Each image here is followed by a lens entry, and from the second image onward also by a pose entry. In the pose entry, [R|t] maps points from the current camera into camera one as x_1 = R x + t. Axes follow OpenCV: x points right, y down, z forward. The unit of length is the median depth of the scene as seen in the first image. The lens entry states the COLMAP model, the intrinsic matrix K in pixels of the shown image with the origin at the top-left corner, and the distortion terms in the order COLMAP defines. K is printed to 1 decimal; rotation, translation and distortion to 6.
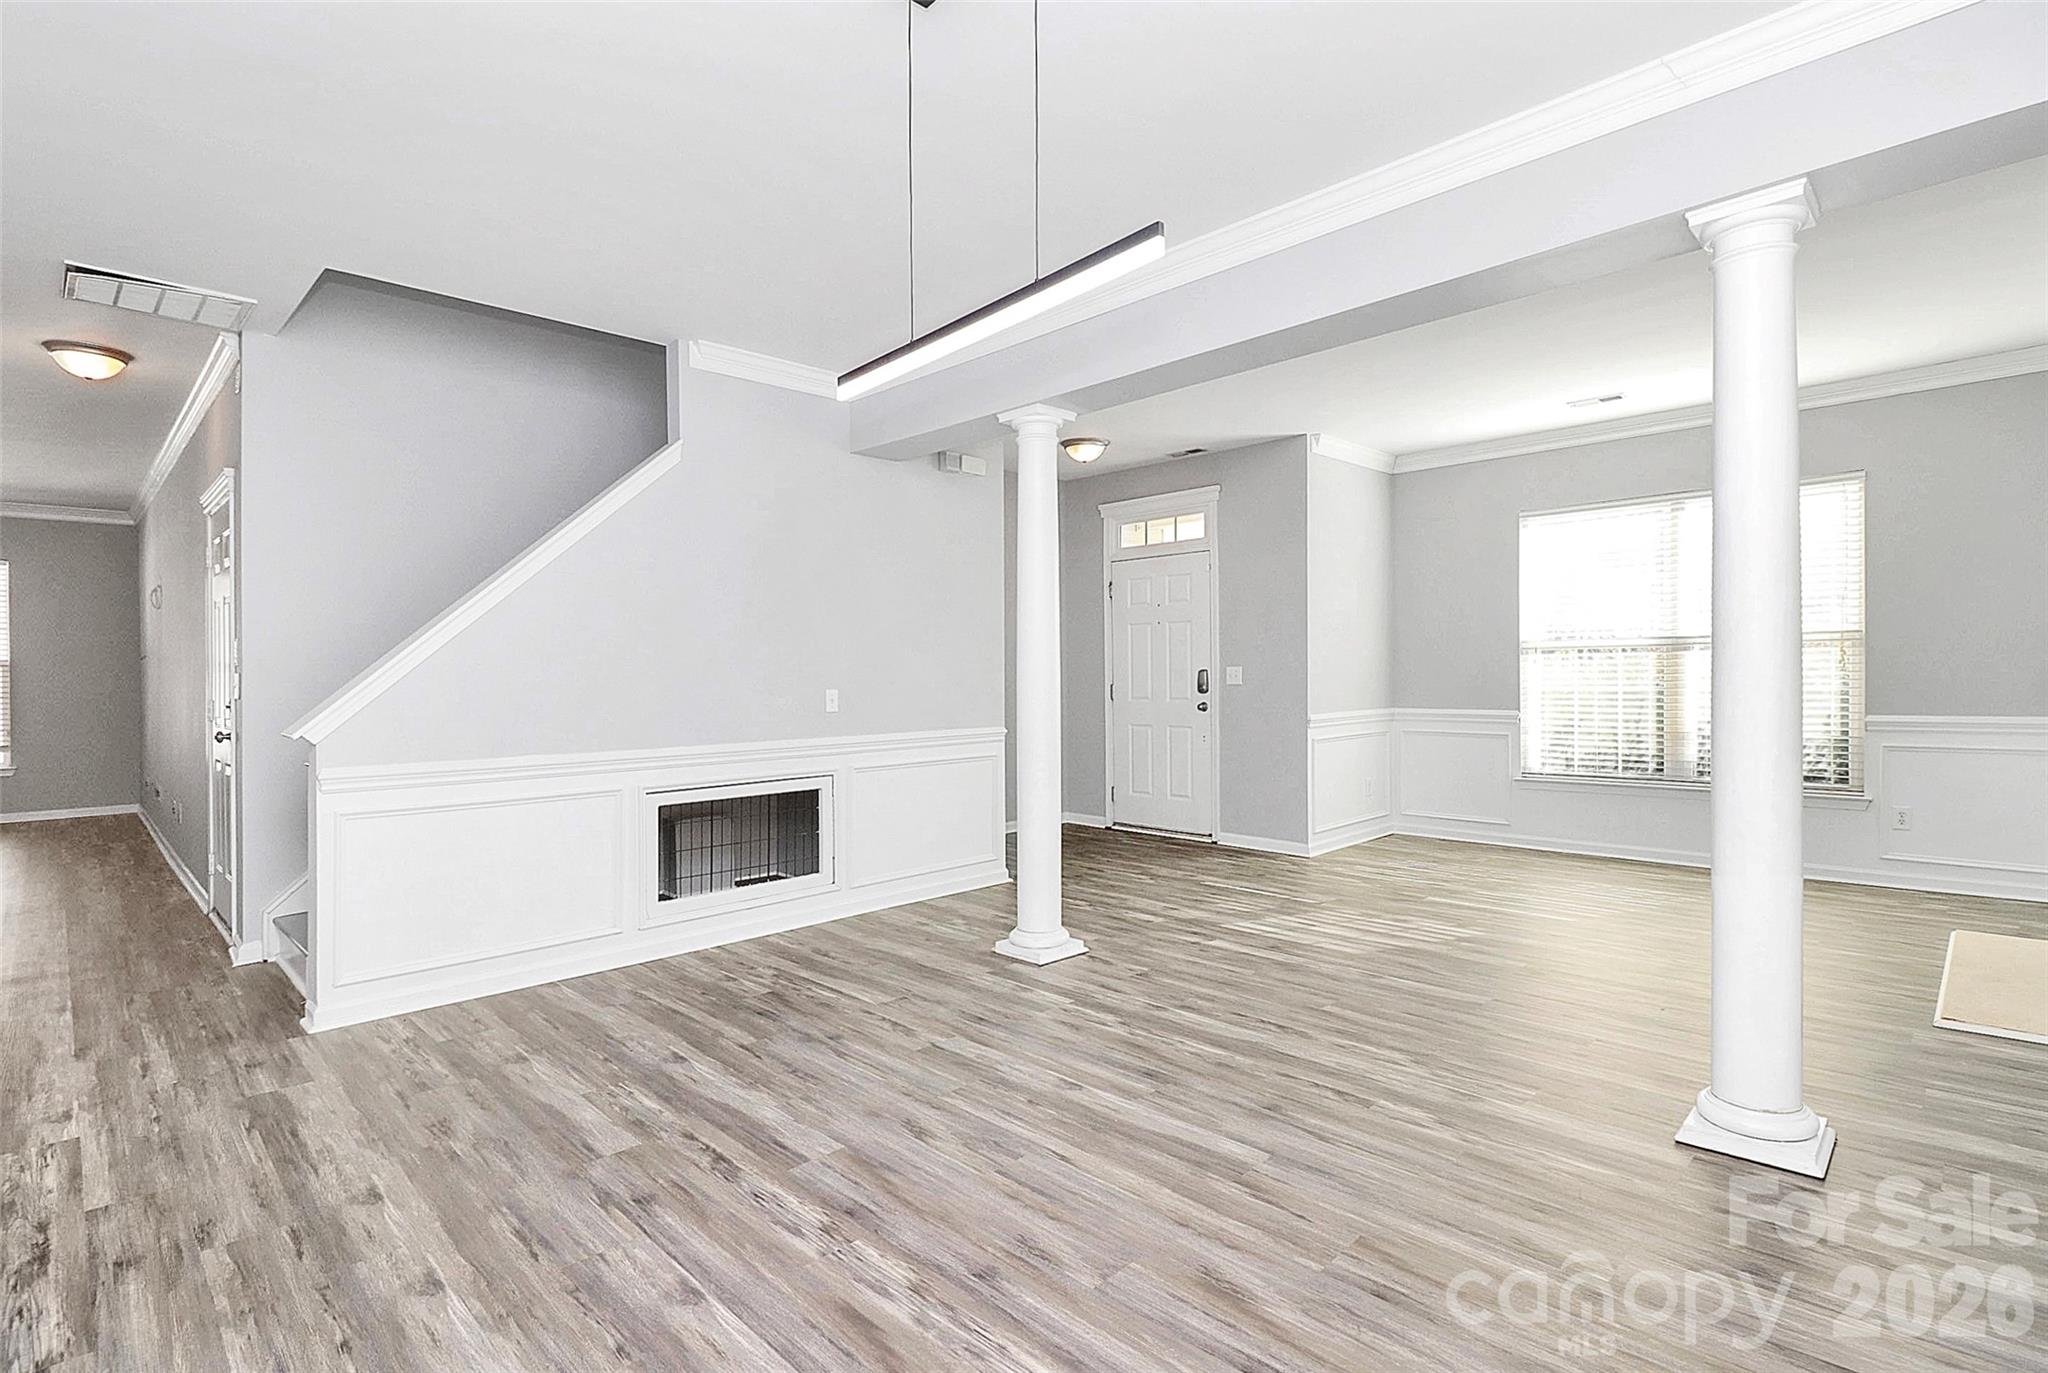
lens RADIAL K [[982.3, 0, 1024.0], [0, 982.3, 686.5], [0, 0, 1]] dist [0.009980, -0.028618]
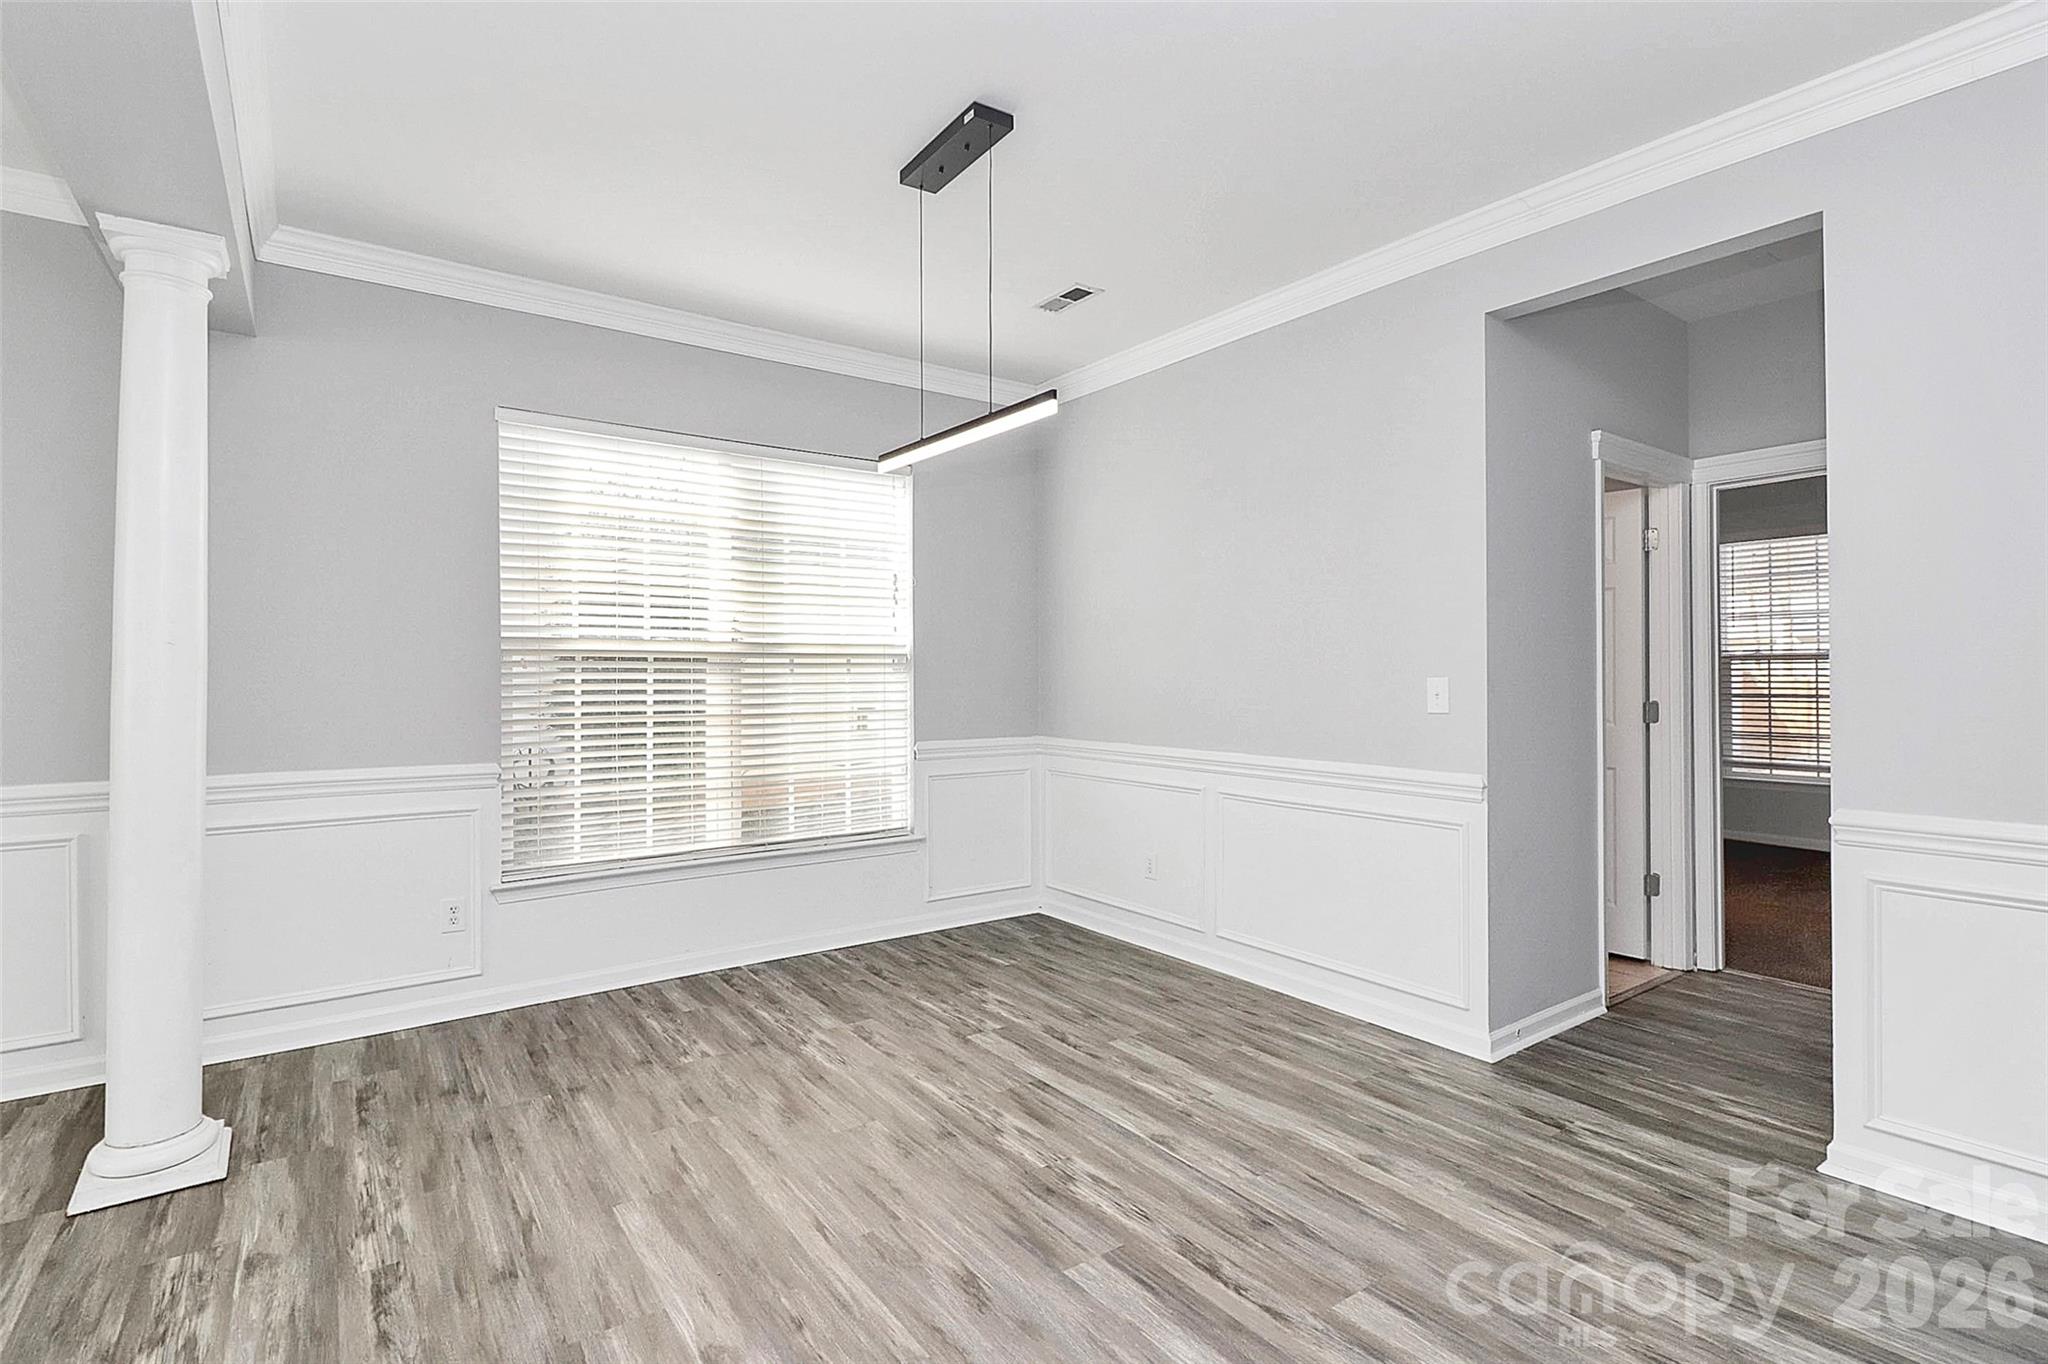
lens RADIAL K [[988.0, 0, 1026.3], [0, 988.0, 653.8], [0, 0, 1]] dist [0.012928, -0.007648]
pose [[-0.988213, 0.018804, 0.151926, -0.236451], [0.017755, 0.999808, -0.008258, -0.030788], [-0.152052, -0.005463, -0.988357, 1.502234]]
